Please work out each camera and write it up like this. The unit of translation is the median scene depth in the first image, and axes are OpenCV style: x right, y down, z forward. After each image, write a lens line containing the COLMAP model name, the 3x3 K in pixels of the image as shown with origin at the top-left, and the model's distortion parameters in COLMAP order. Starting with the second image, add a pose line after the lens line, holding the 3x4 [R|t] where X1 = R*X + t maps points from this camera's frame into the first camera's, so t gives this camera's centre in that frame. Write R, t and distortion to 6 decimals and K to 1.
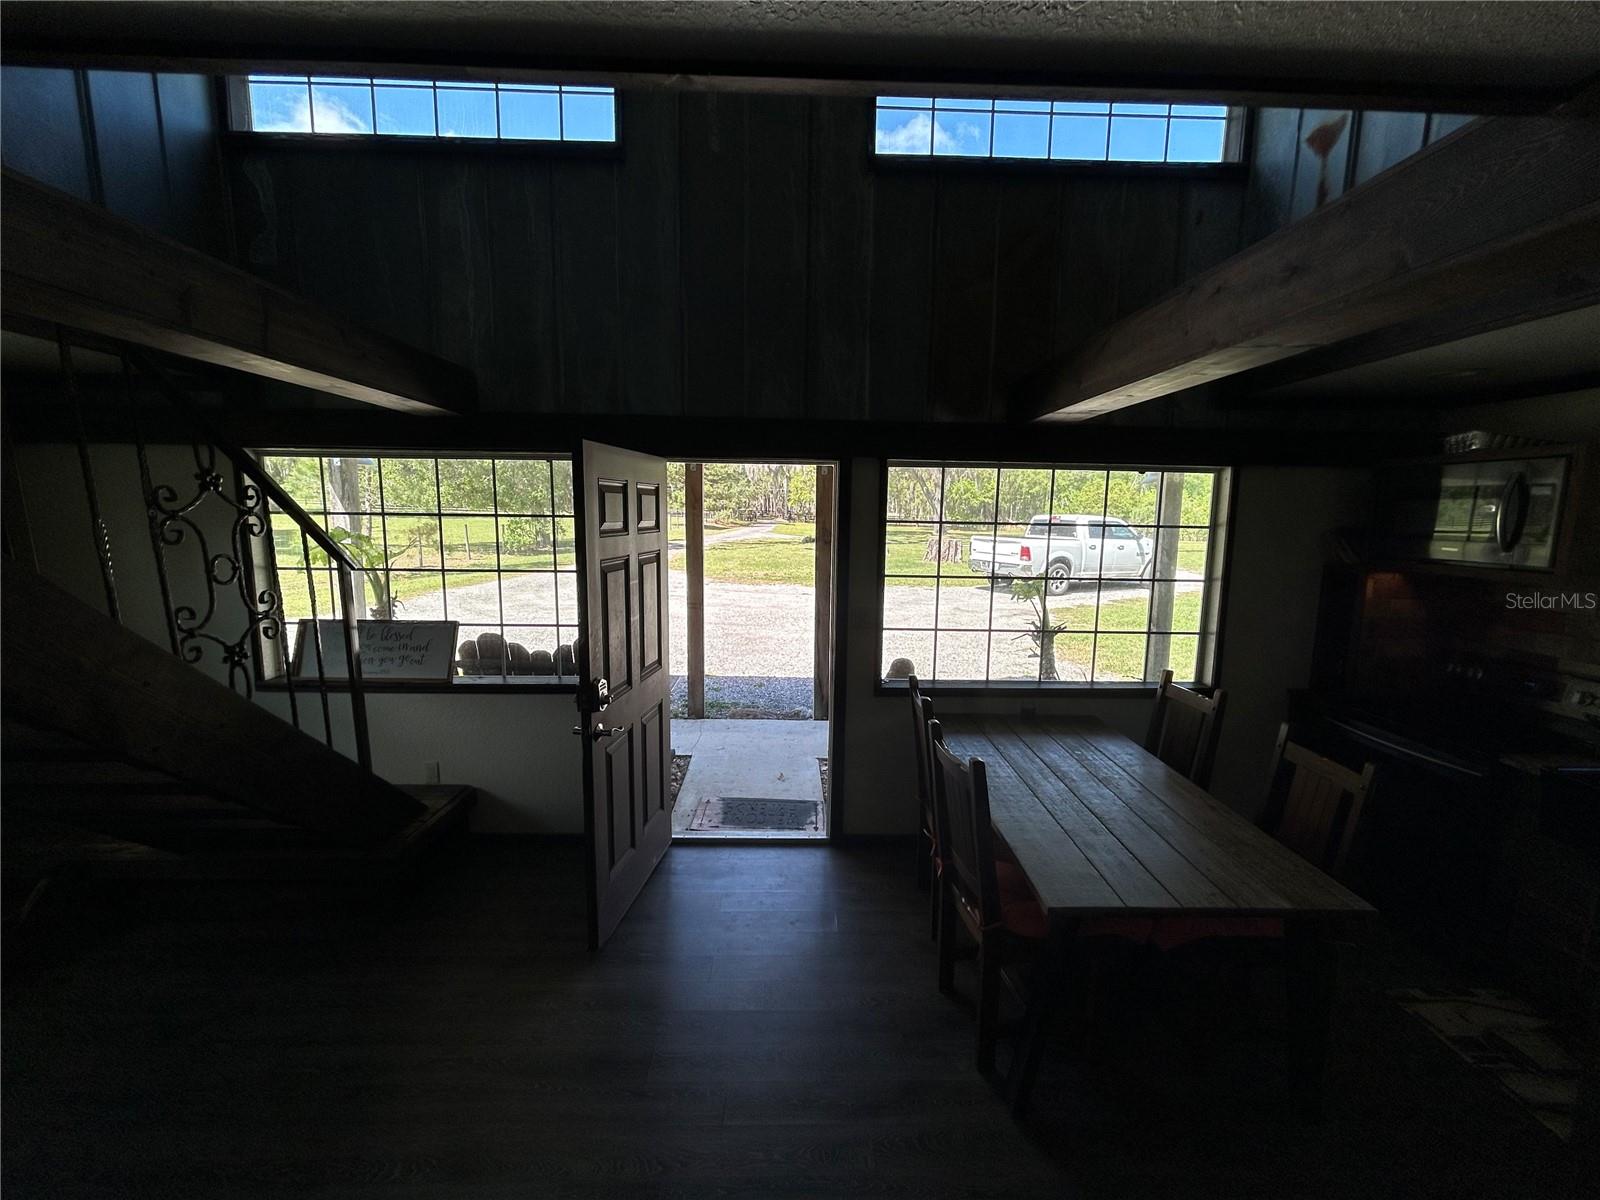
lens RADIAL K [[641.7, 0, 799.9], [0, 641.7, 595.9], [0, 0, 1]] dist [0.003057, 0.000422]
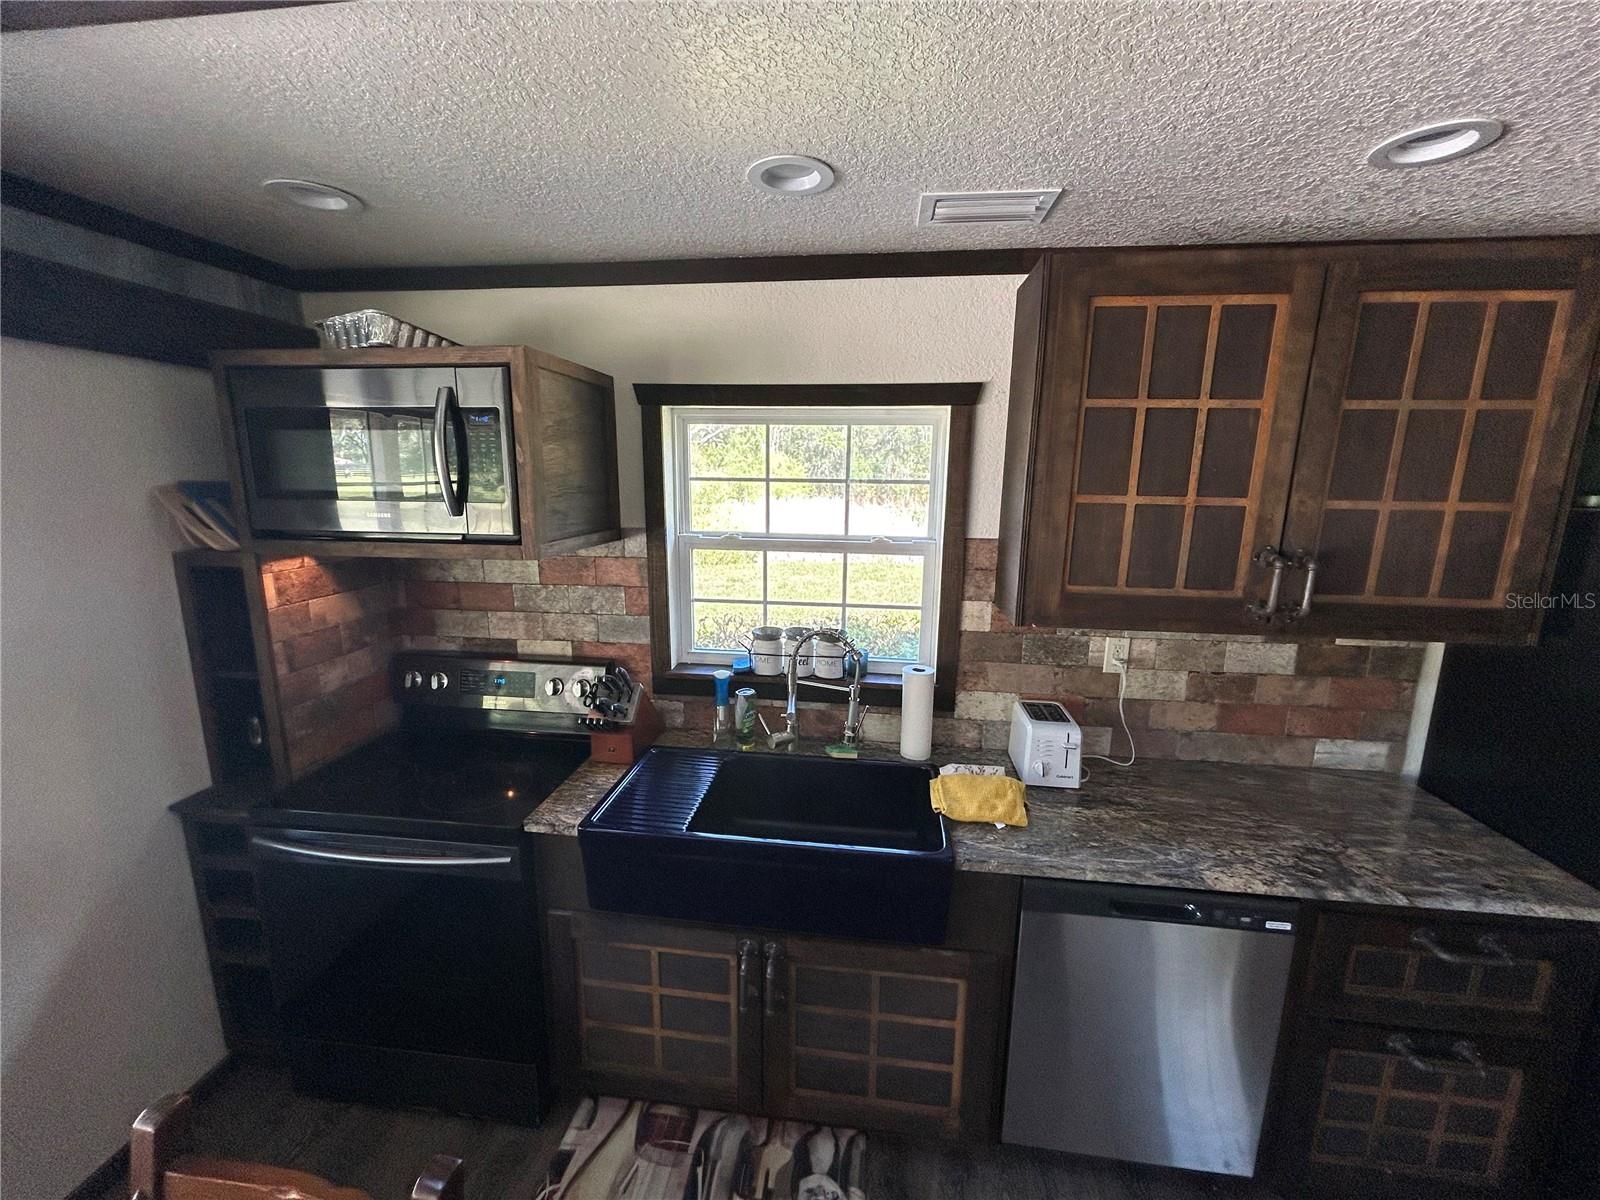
lens RADIAL K [[641.7, 0, 802.8], [0, 641.7, 588.3], [0, 0, 1]] dist [0.003057, 0.000422]
pose [[0.145008, -0.189070, 0.971198, 0.306829], [0.128545, 0.976853, 0.170978, -0.037893], [-0.981045, 0.100050, 0.165955, 0.338156]]
